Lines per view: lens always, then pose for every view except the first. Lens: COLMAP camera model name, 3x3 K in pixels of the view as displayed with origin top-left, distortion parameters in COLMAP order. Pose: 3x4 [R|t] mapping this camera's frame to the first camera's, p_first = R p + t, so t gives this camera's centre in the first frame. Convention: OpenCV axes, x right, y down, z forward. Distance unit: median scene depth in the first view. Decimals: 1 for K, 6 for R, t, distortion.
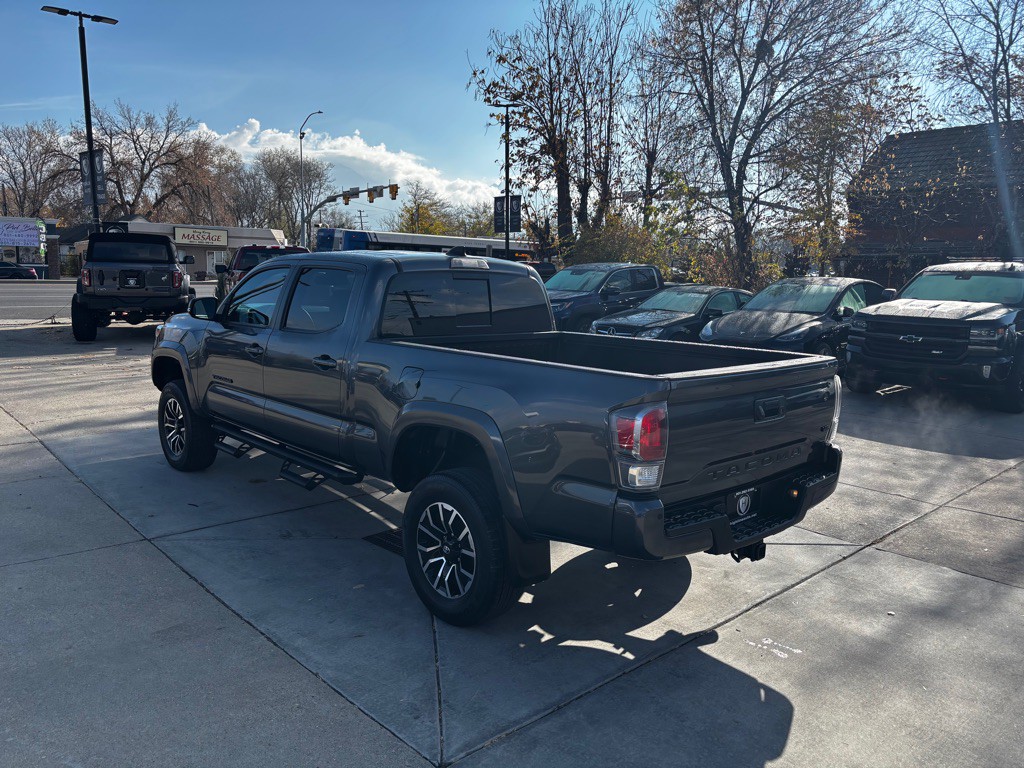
lens RADIAL K [[776.4, 0, 512.7], [0, 776.4, 384.6], [0, 0, 1]] dist [0.046040, -0.049951]
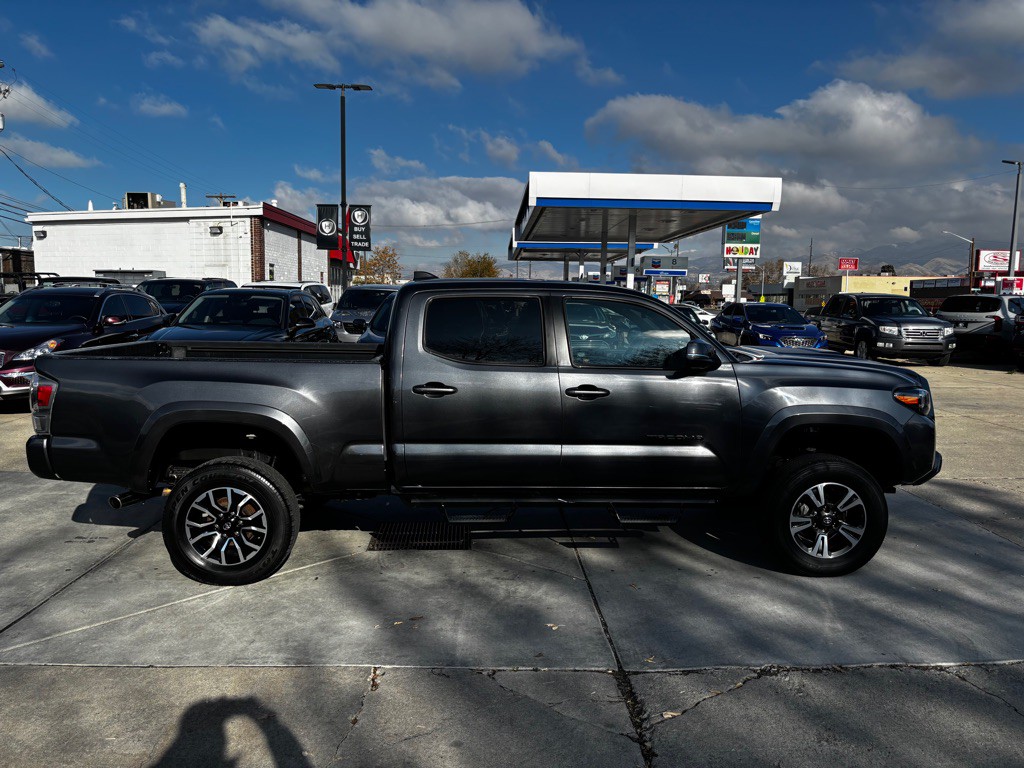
lens RADIAL K [[776.4, 0, 521.3], [0, 776.4, 389.0], [0, 0, 1]] dist [0.046040, -0.049951]
pose [[-0.654519, 0.053539, -0.754147, 0.098032], [-0.139226, 0.971895, 0.189830, -0.036190], [0.743115, 0.229245, -0.628670, 0.271159]]
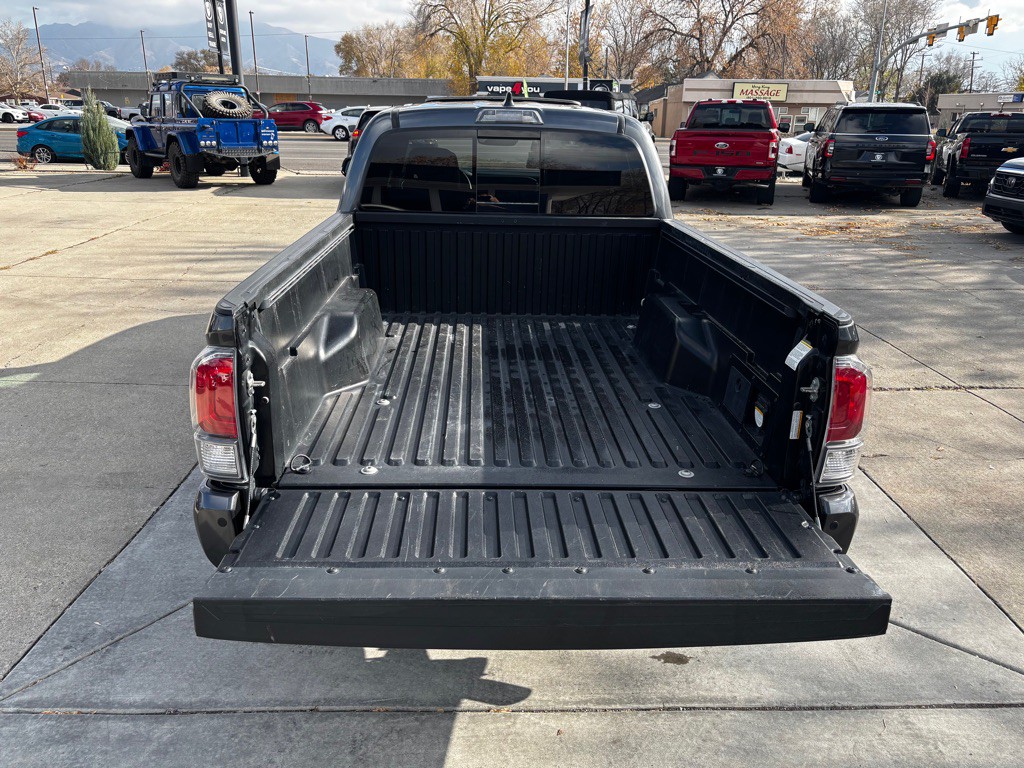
lens RADIAL K [[776.4, 0, 509.4], [0, 776.4, 376.4], [0, 0, 1]] dist [0.046040, -0.049951]
pose [[0.754981, 0.200262, -0.624418, 0.067753], [-0.096888, 0.975841, 0.195823, -0.008850], [0.648549, -0.087344, 0.756145, 0.061282]]
